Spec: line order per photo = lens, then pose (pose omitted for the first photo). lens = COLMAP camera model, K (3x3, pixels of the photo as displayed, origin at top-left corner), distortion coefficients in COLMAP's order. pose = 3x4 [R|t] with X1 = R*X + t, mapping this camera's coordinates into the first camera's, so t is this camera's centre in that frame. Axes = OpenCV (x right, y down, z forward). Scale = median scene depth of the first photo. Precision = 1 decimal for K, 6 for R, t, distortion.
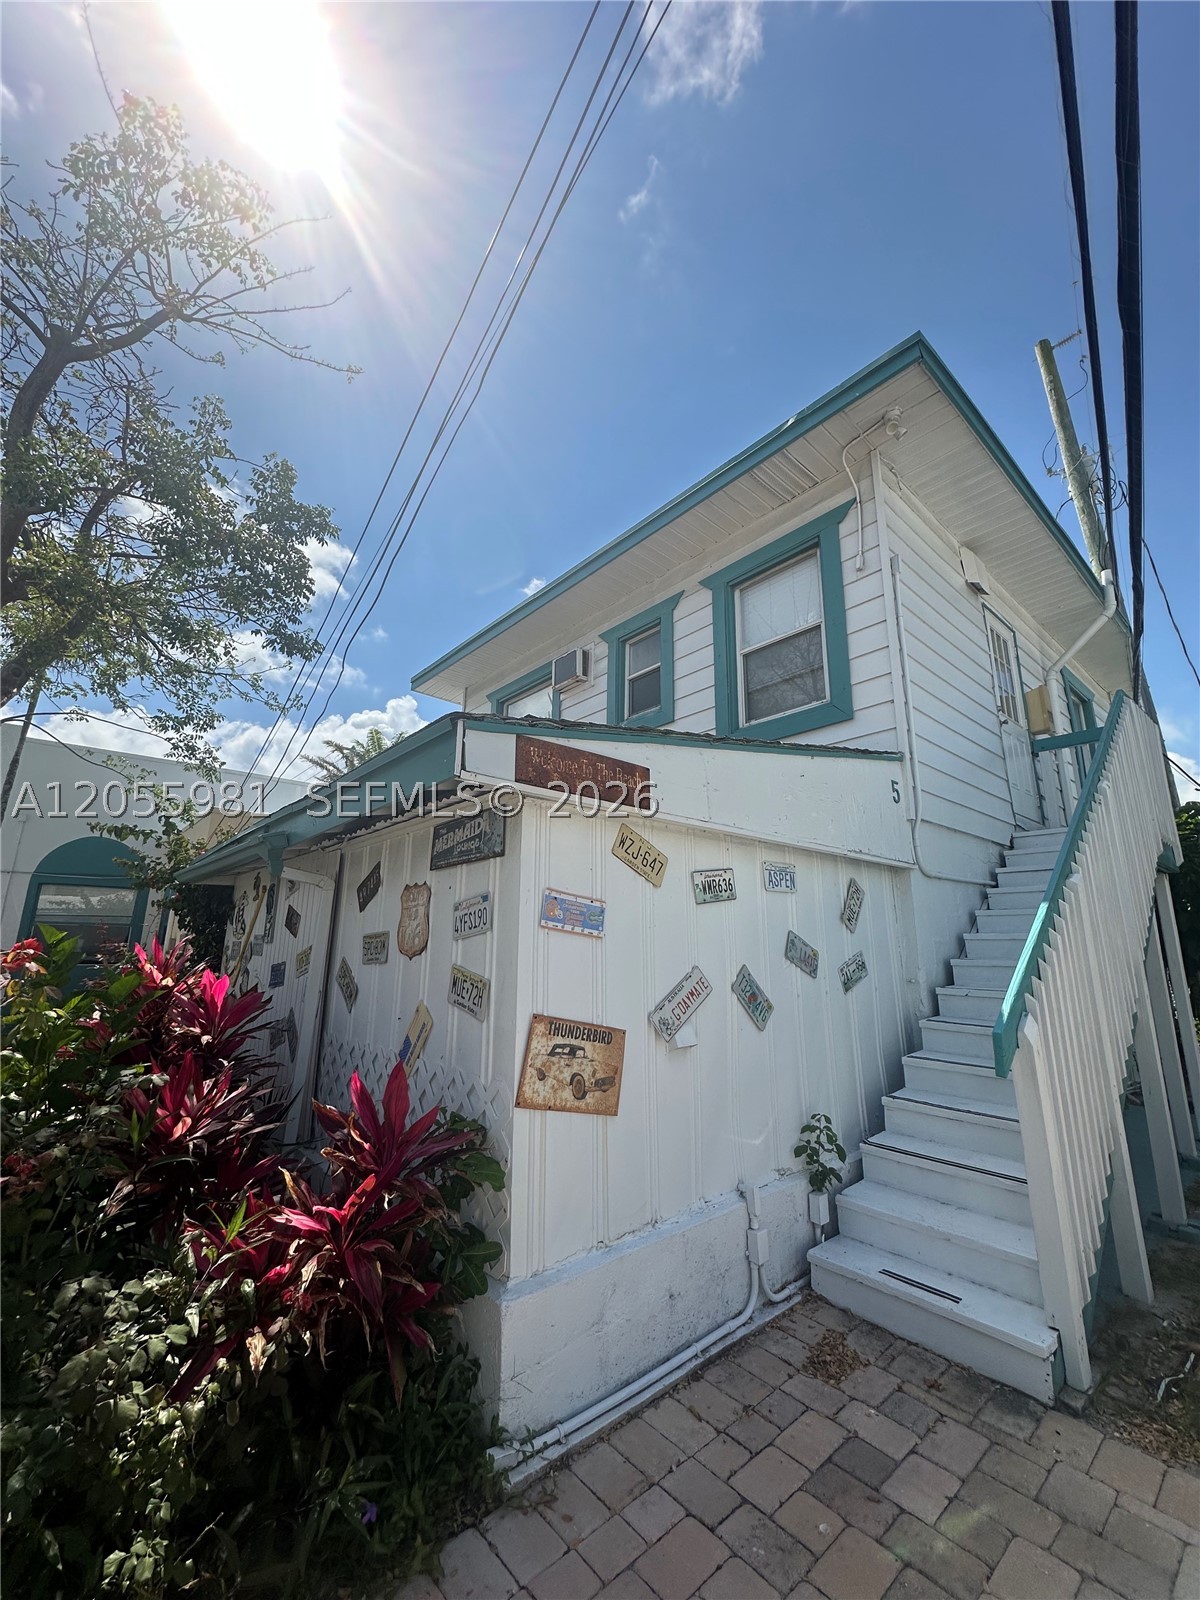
lens RADIAL K [[646.3, 0, 600.0], [0, 646.3, 800.0], [0, 0, 1]] dist [-0.002026, -0.000129]
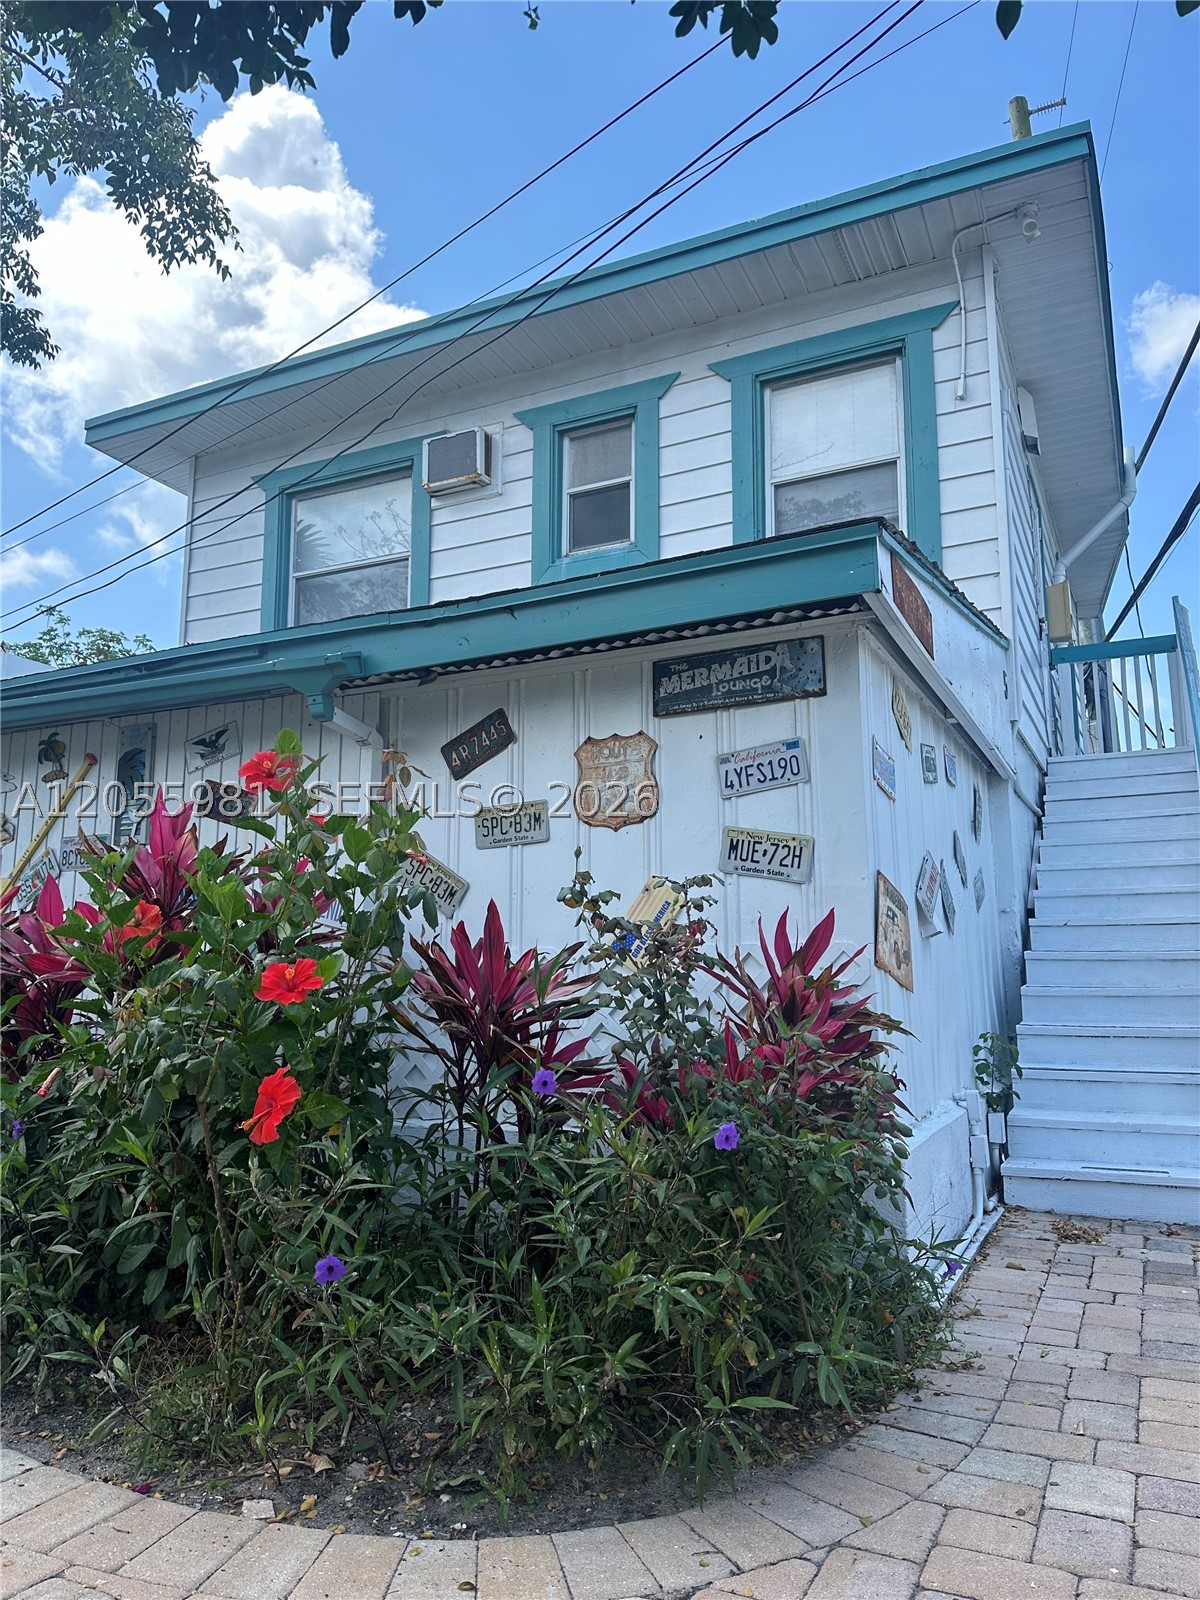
lens RADIAL K [[1149.4, 0, 600.0], [0, 1149.4, 800.0], [0, 0, 1]] dist [0.112604, -0.165269]
pose [[0.917273, 0.052238, 0.394819, -0.501569], [-0.077200, 0.995879, 0.047593, 0.085903], [-0.390706, -0.074136, 0.917526, -0.146357]]
